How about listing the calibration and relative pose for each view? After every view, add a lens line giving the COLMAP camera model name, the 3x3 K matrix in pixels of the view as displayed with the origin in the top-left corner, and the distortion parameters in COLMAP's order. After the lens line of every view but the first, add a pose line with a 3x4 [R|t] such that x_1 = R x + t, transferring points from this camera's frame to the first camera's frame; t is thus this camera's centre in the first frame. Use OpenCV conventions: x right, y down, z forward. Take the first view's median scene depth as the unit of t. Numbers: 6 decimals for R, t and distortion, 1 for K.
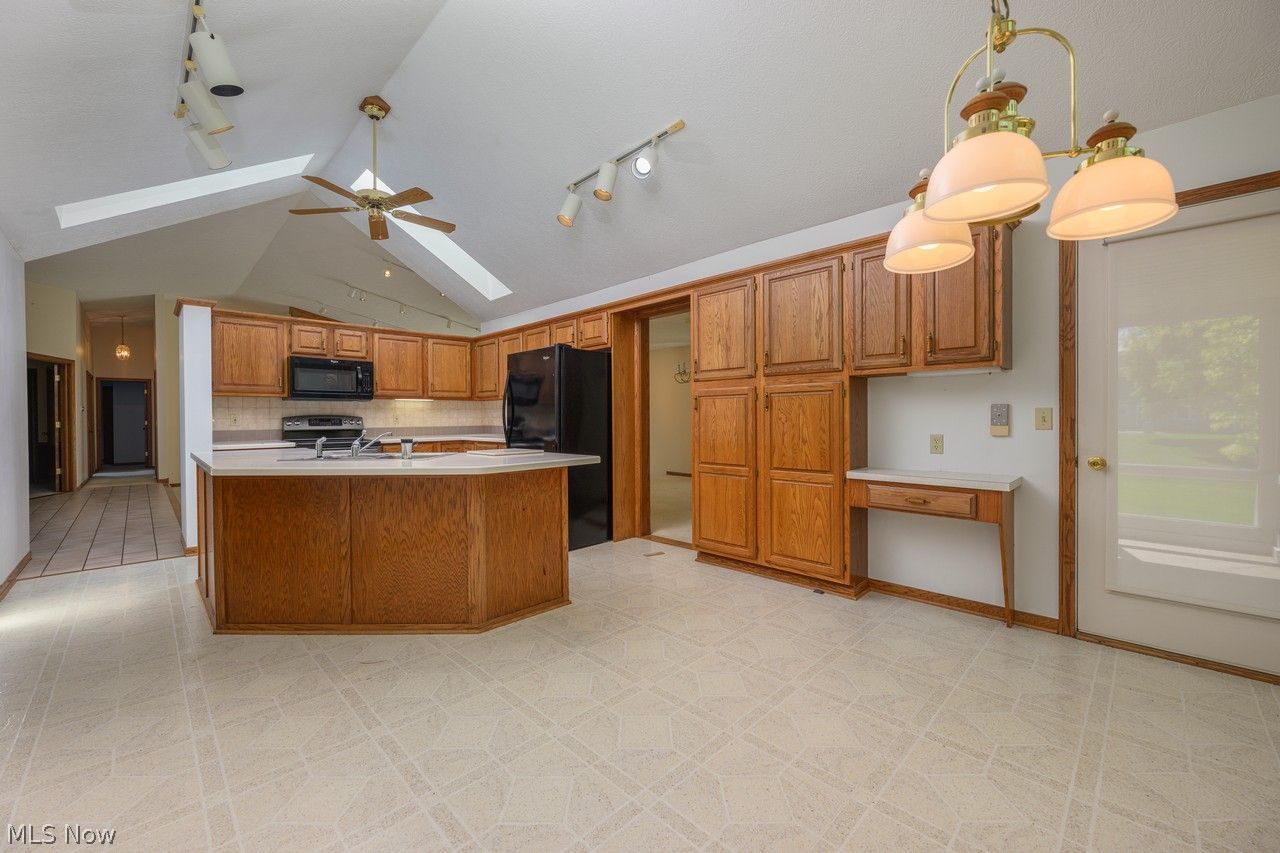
lens RADIAL K [[507.5, 0, 632.1], [0, 507.5, 422.7], [0, 0, 1]] dist [-0.002656, -0.000606]
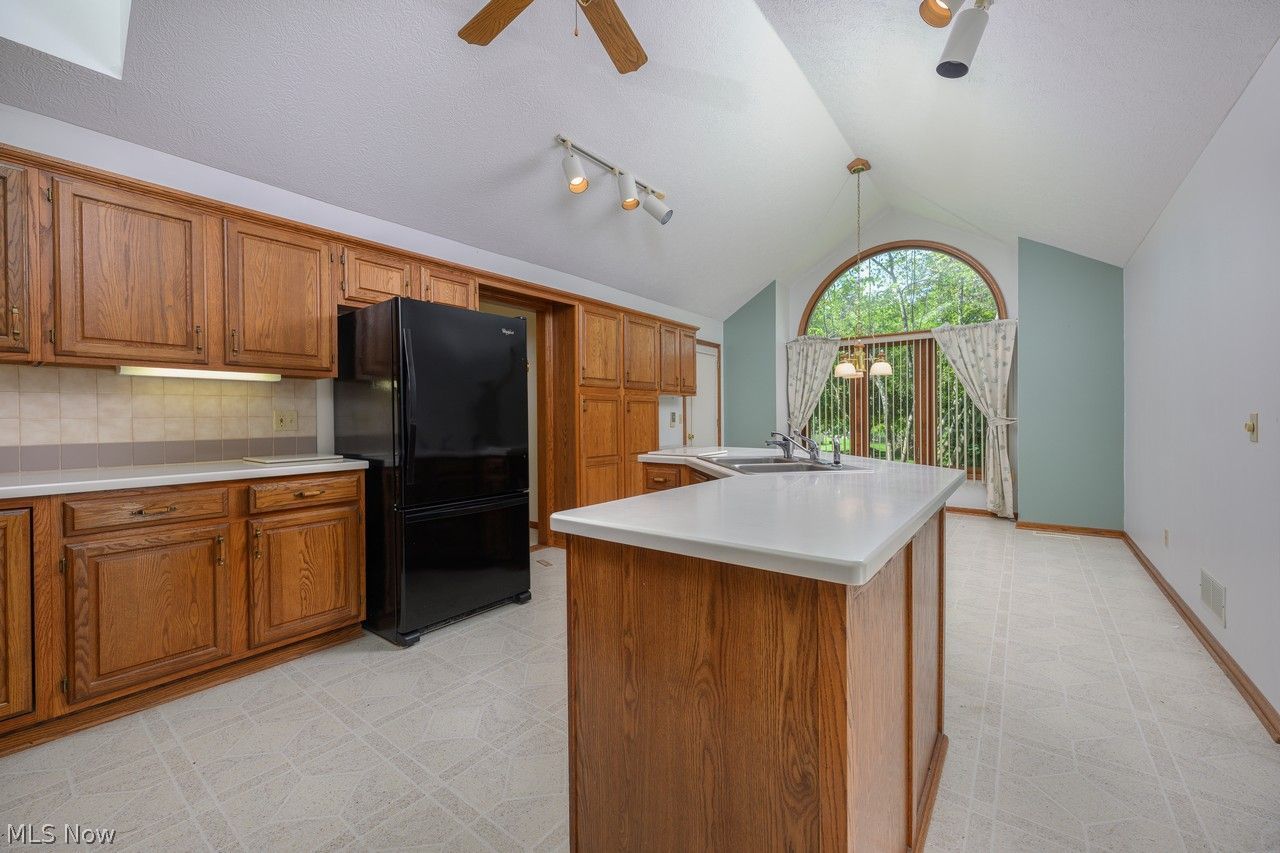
lens RADIAL K [[507.5, 0, 639.6], [0, 507.5, 419.6], [0, 0, 1]] dist [-0.002656, -0.000606]
pose [[-0.142970, 0.004963, 0.989715, -1.020236], [0.019567, 0.999806, -0.002187, -0.003107], [-0.989534, 0.019053, -0.143040, 1.061122]]
